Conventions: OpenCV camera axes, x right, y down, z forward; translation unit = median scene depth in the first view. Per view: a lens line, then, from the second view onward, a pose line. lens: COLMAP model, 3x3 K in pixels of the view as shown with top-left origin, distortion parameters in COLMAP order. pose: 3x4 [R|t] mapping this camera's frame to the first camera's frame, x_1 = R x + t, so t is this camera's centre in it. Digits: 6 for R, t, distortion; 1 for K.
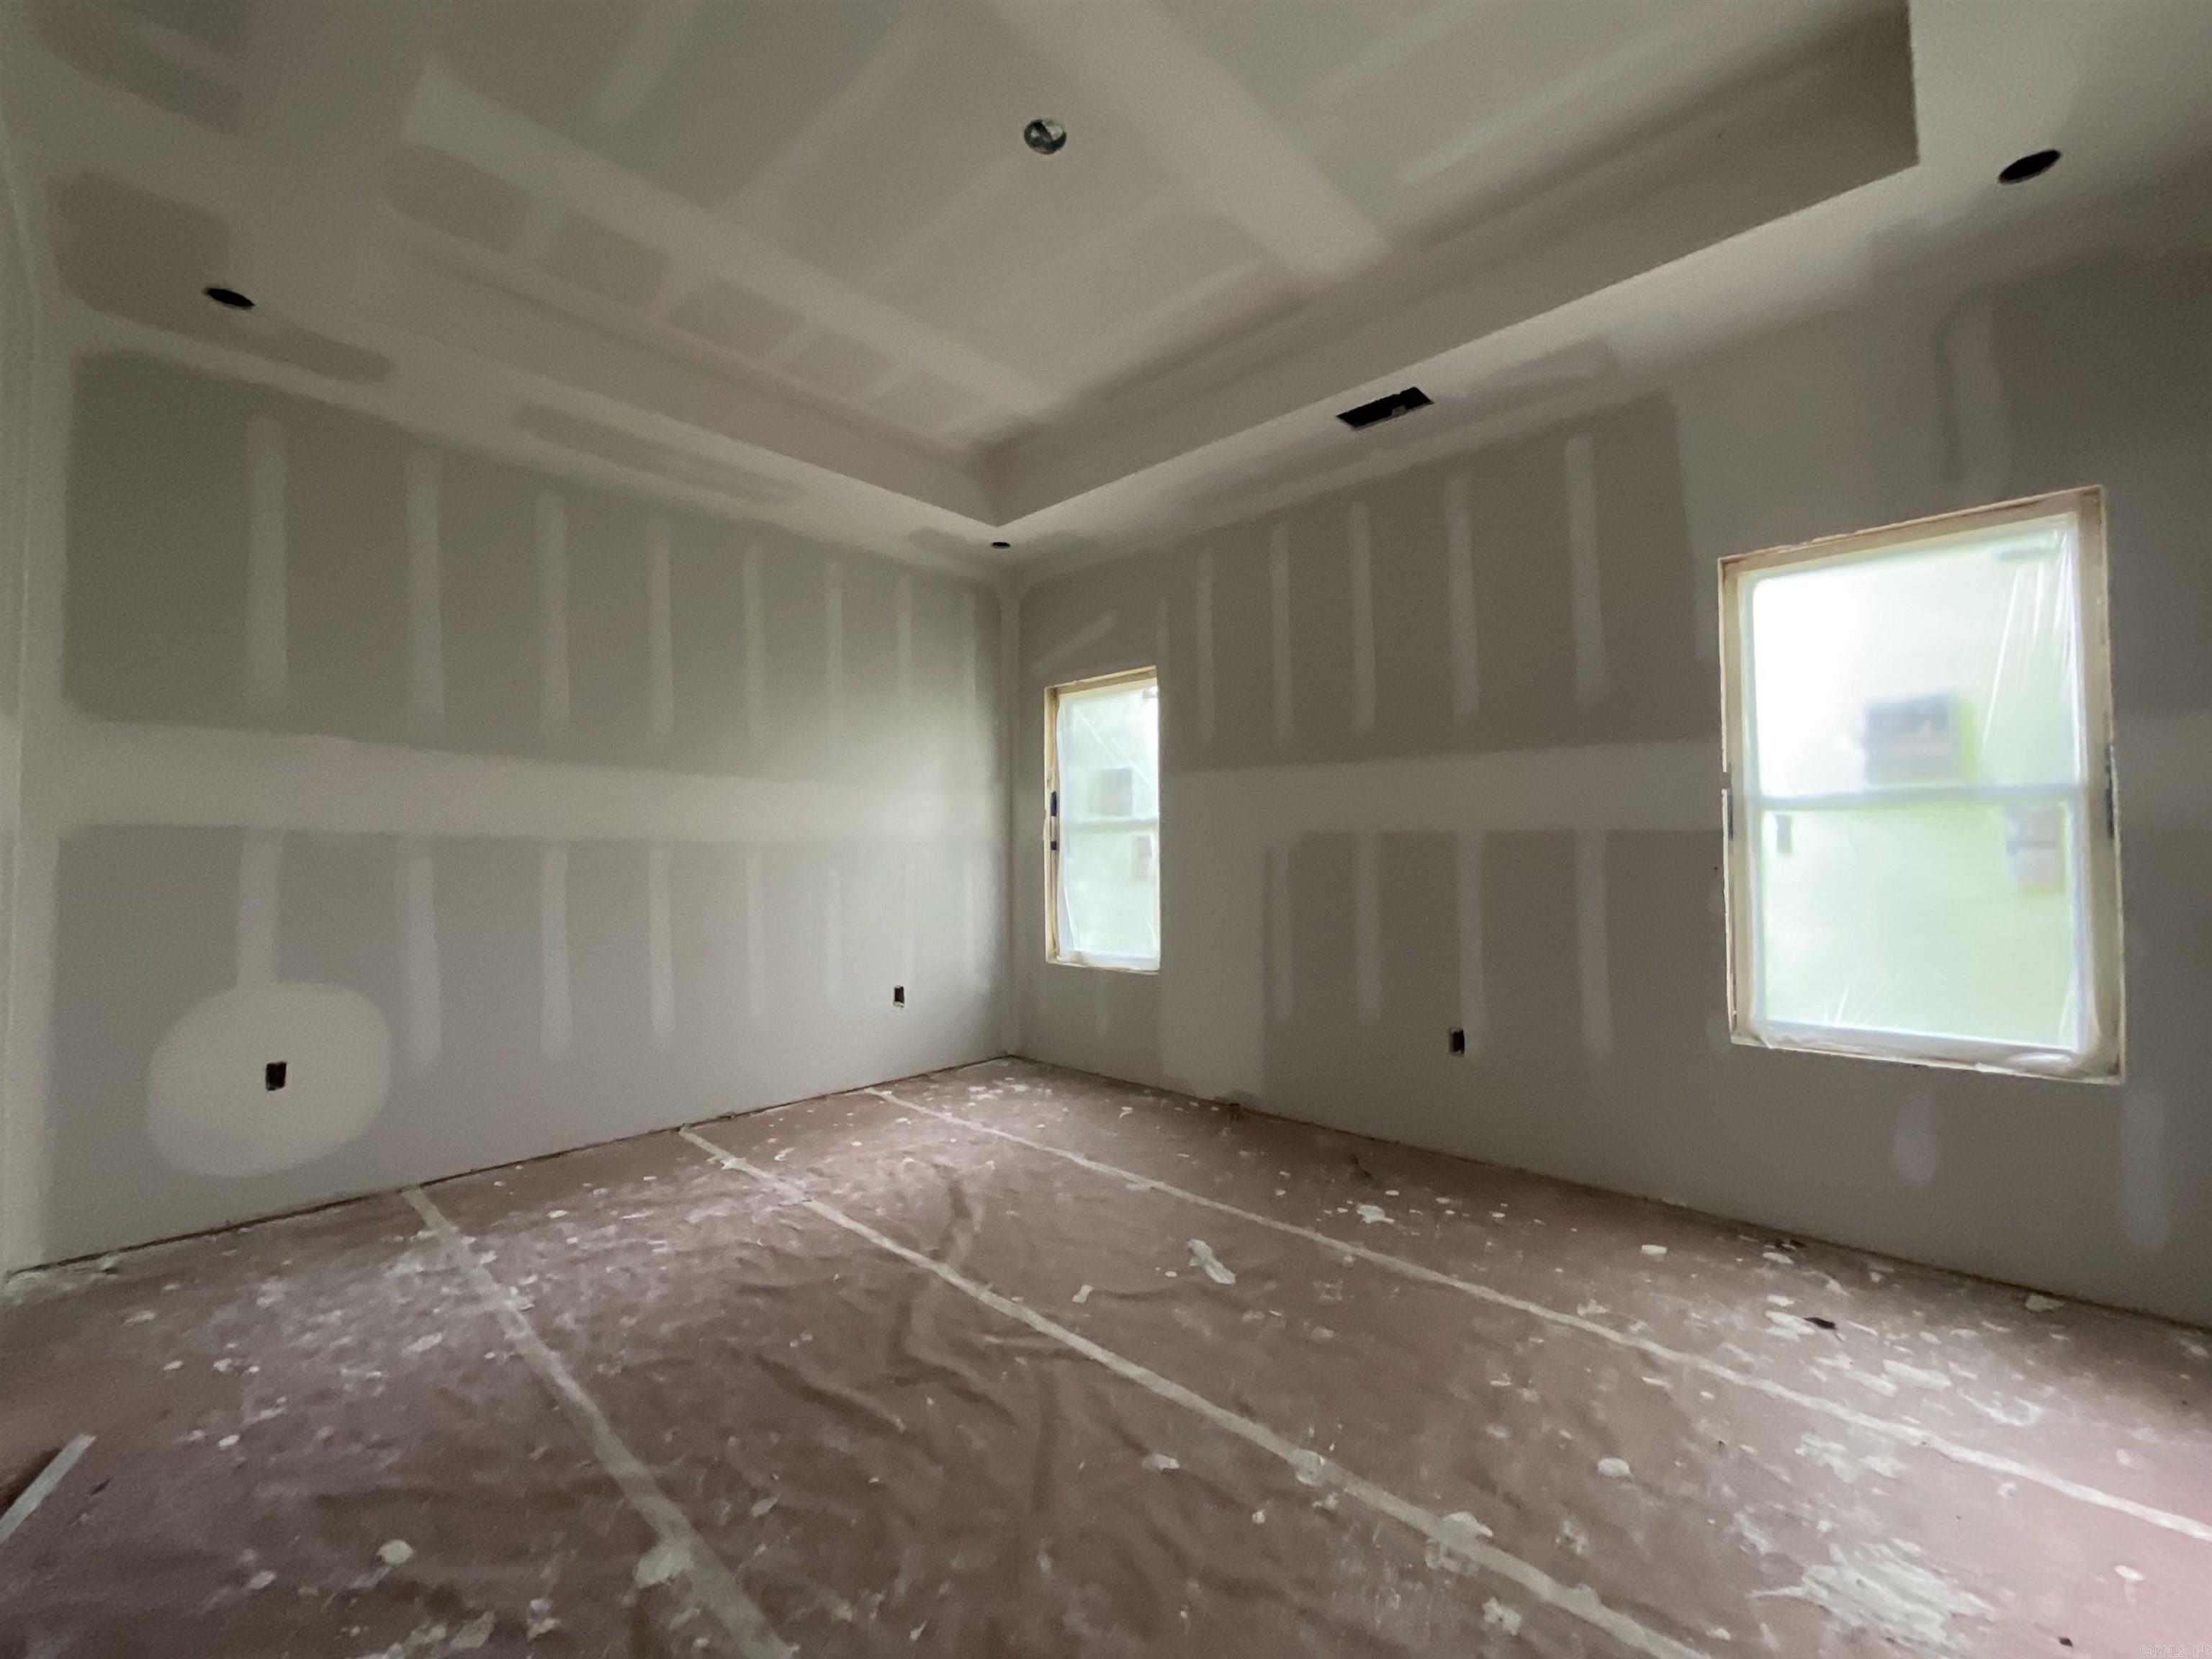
lens RADIAL K [[886.0, 0, 1105.3], [0, 886.0, 824.8], [0, 0, 1]] dist [-0.003268, -0.000421]
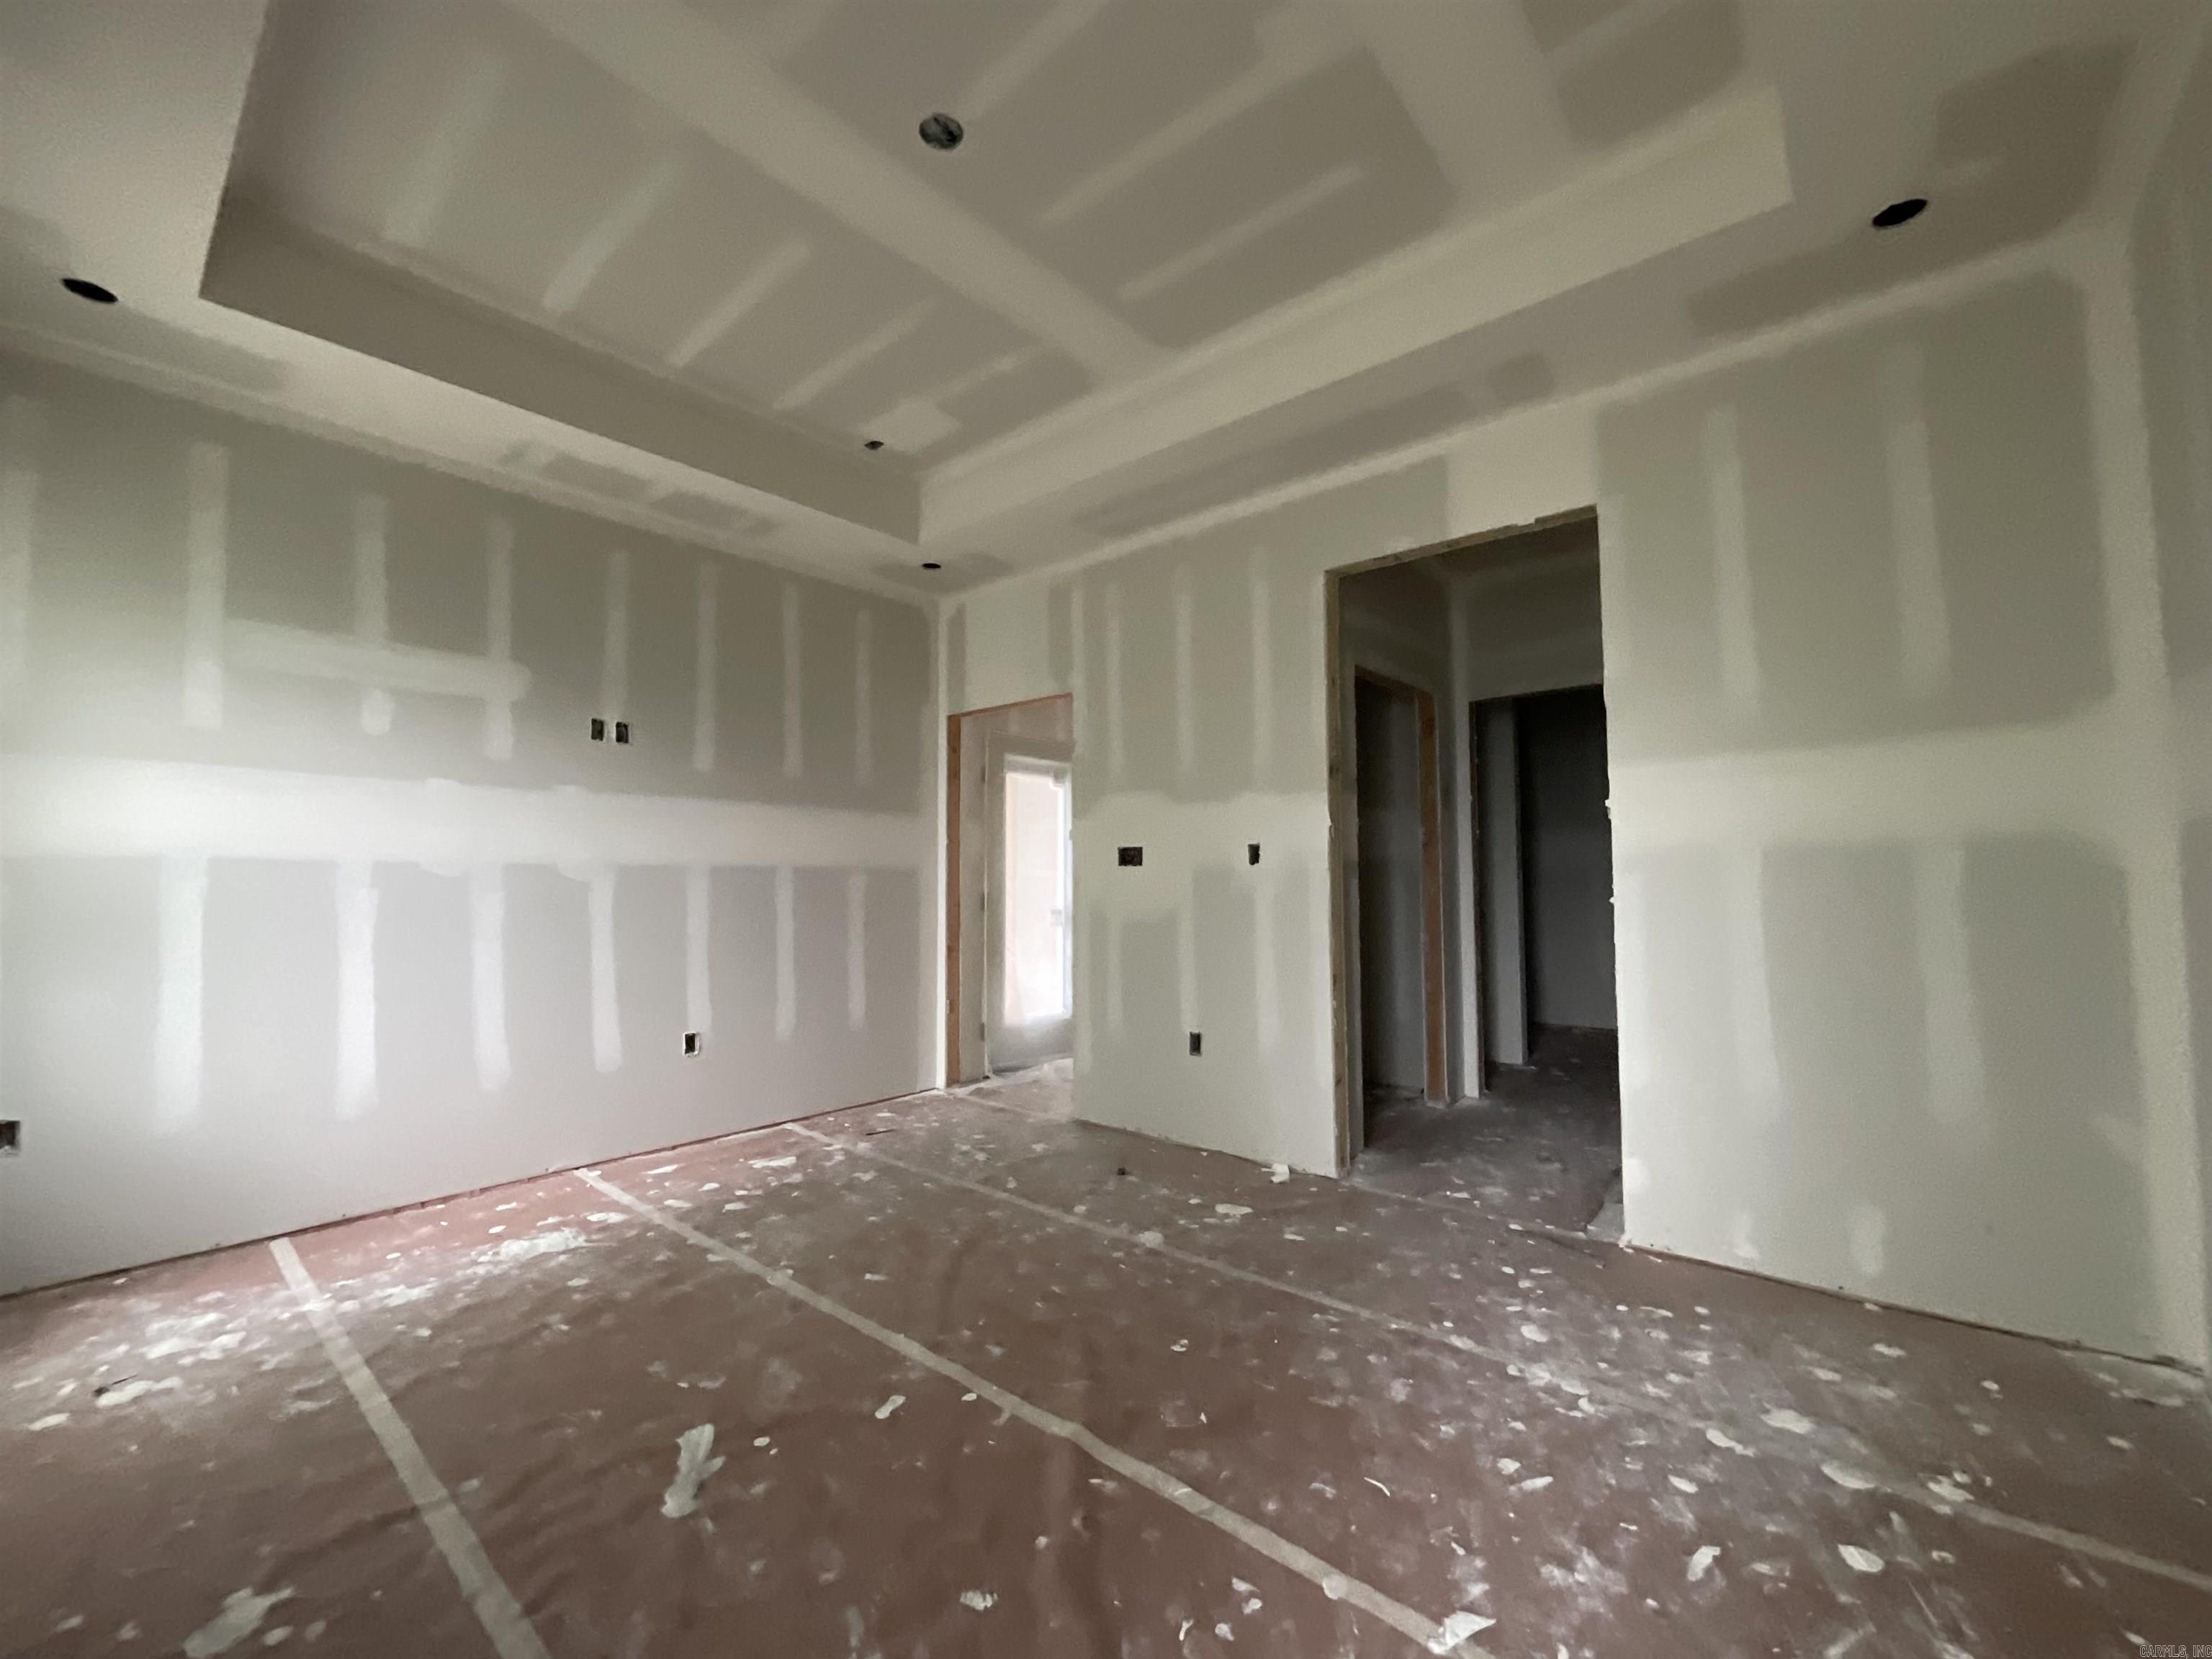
lens RADIAL K [[886.0, 0, 1108.4], [0, 886.0, 837.0], [0, 0, 1]] dist [-0.003268, -0.000421]
pose [[-0.998454, 0.007568, -0.055059, -0.197300], [0.012122, 0.996488, -0.082851, 0.071444], [0.054238, -0.083390, -0.995040, 1.976255]]
